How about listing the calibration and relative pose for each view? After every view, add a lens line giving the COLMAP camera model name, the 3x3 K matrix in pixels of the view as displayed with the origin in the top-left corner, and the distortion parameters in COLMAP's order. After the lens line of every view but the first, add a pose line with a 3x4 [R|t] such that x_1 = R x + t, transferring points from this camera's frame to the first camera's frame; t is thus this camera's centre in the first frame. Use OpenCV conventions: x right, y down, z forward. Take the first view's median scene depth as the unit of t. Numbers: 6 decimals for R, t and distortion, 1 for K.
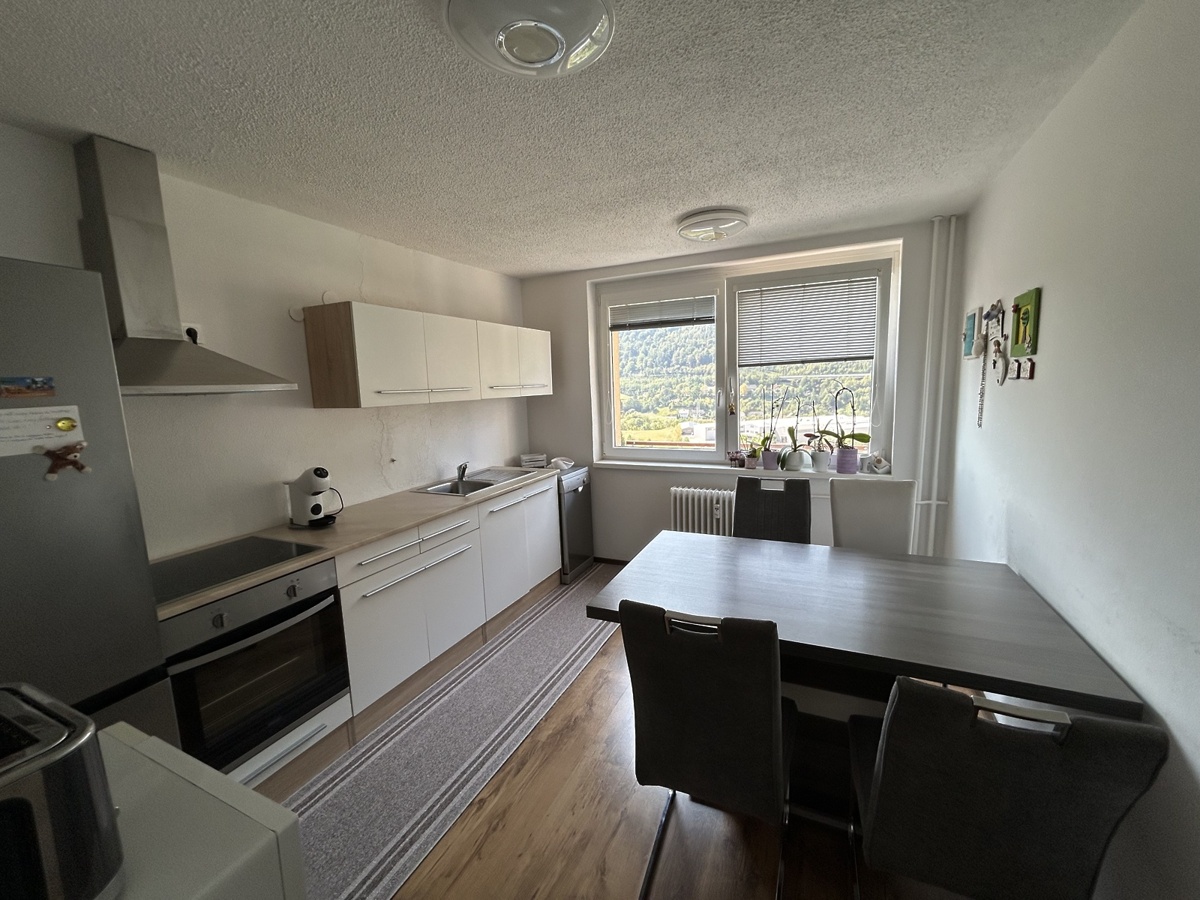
lens RADIAL K [[486.6, 0, 600.0], [0, 486.6, 450.0], [0, 0, 1]] dist [0.002033, 0.000198]
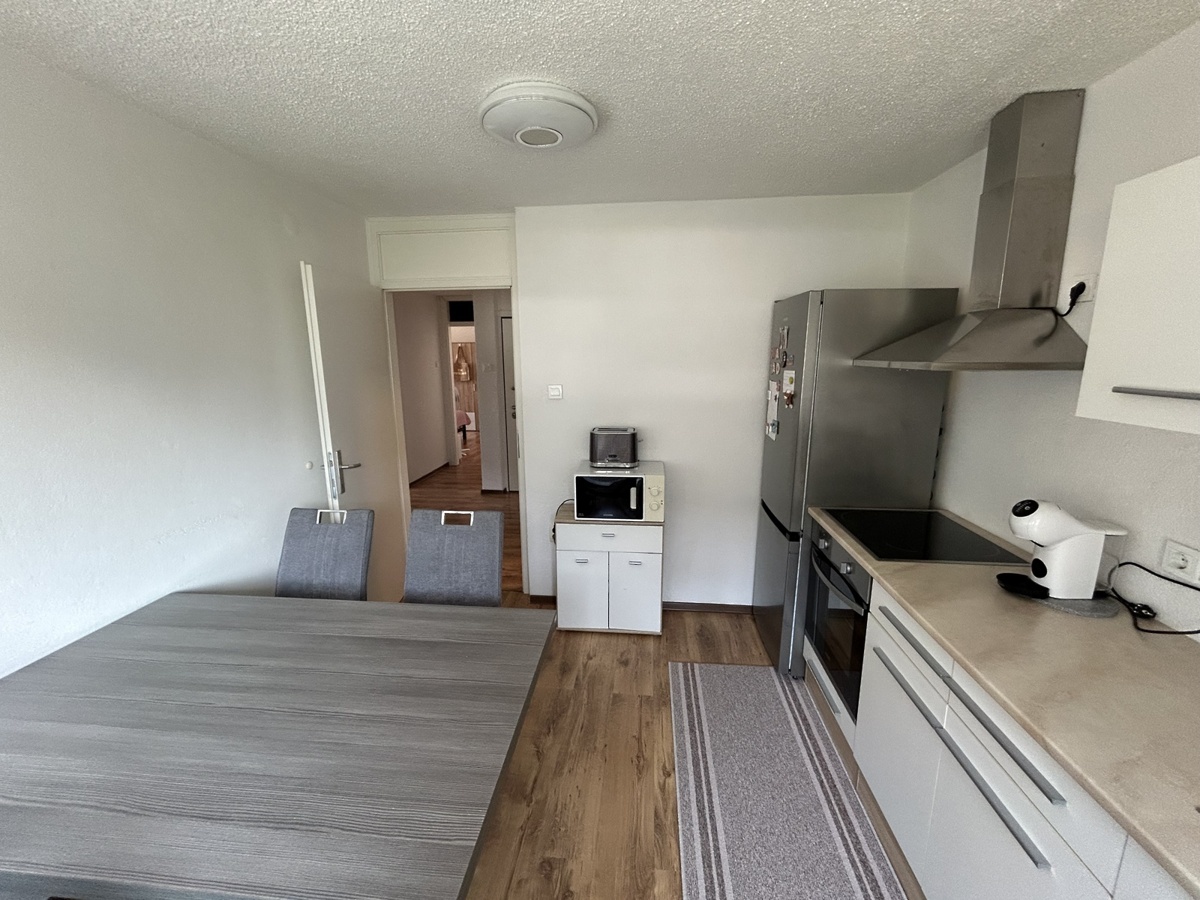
lens RADIAL K [[486.6, 0, 600.0], [0, 486.6, 450.0], [0, 0, 1]] dist [0.002033, 0.000198]
pose [[-0.945102, 0.103753, -0.309868, 0.016503], [-0.004841, 0.943707, 0.330747, -0.031796], [0.326741, 0.314089, -0.891397, 0.190841]]
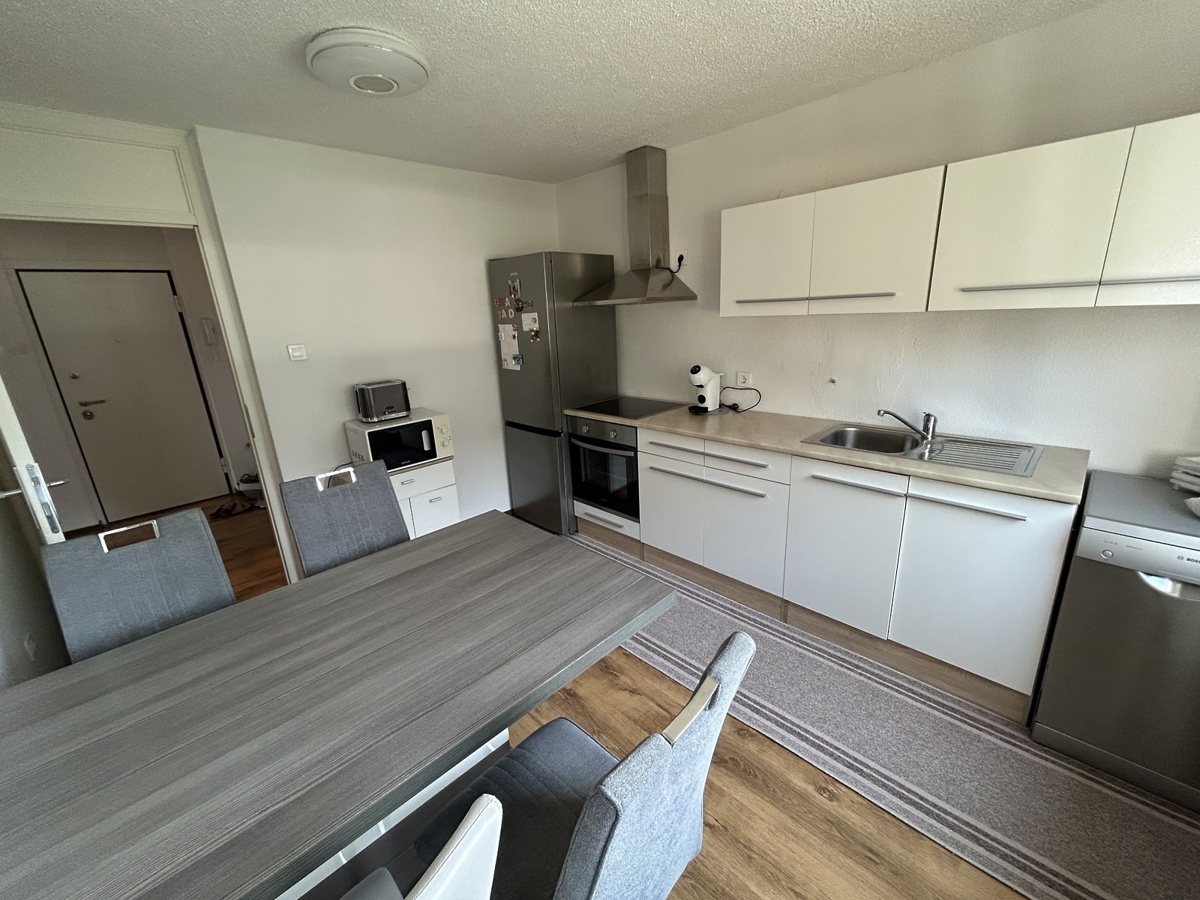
lens RADIAL K [[486.6, 0, 600.0], [0, 486.6, 450.0], [0, 0, 1]] dist [0.002033, 0.000198]
pose [[-0.352819, 0.315770, -0.880800, 0.092995], [-0.063864, 0.931014, 0.359354, -0.026997], [0.933510, 0.183038, -0.308313, 0.168075]]
